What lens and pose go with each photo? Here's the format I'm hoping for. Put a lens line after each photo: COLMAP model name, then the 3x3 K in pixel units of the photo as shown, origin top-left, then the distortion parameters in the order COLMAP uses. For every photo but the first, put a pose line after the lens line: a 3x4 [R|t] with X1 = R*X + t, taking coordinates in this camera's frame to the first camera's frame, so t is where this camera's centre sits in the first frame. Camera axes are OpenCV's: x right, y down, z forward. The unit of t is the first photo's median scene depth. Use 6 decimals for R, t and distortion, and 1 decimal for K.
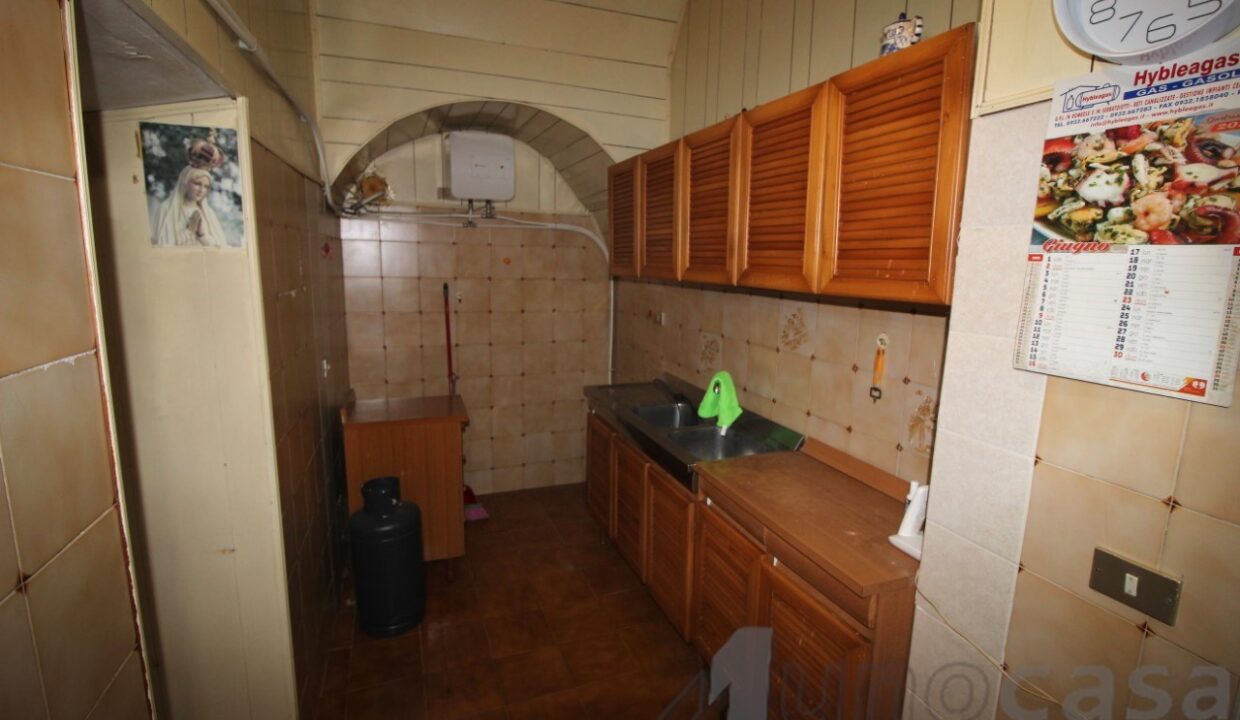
lens RADIAL K [[576.3, 0, 621.6], [0, 576.3, 356.1], [0, 0, 1]] dist [-0.011592, -0.005993]
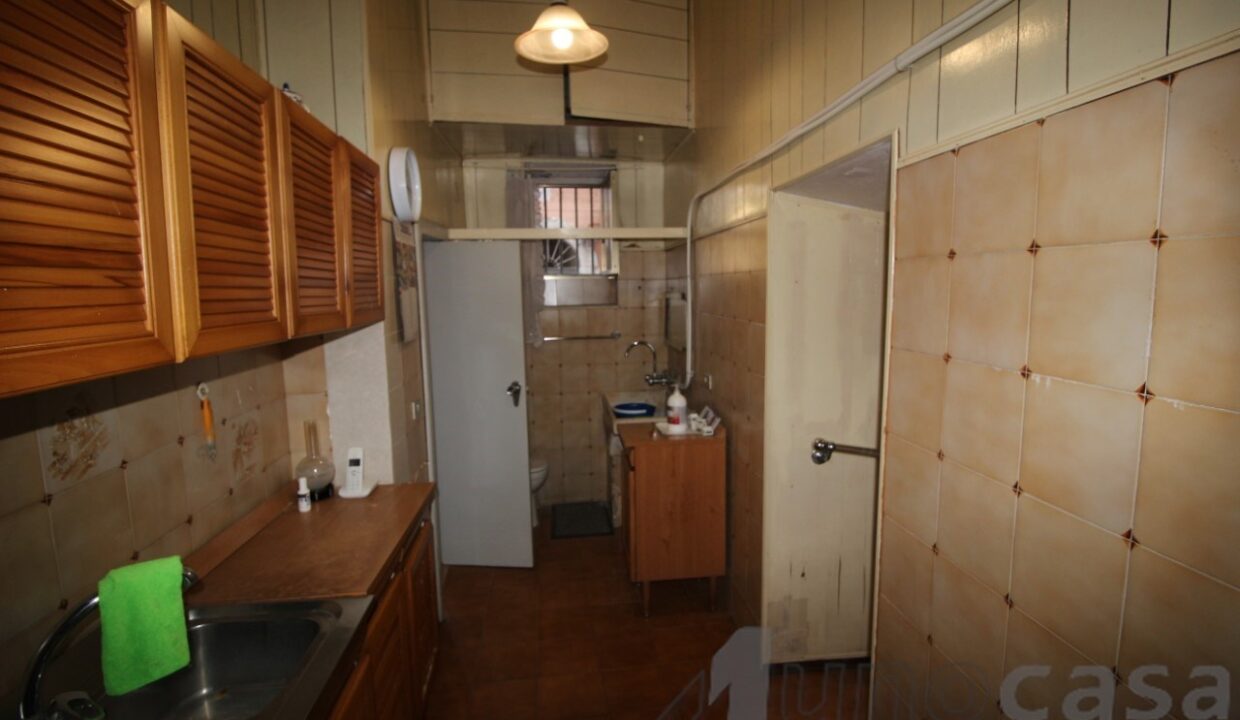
lens RADIAL K [[576.3, 0, 621.6], [0, 576.3, 354.2], [0, 0, 1]] dist [-0.011592, -0.005993]
pose [[-0.973570, -0.039056, 0.225024, -0.293544], [0.025006, 0.961118, 0.275003, -0.253796], [-0.227015, 0.273362, -0.934739, 1.397060]]
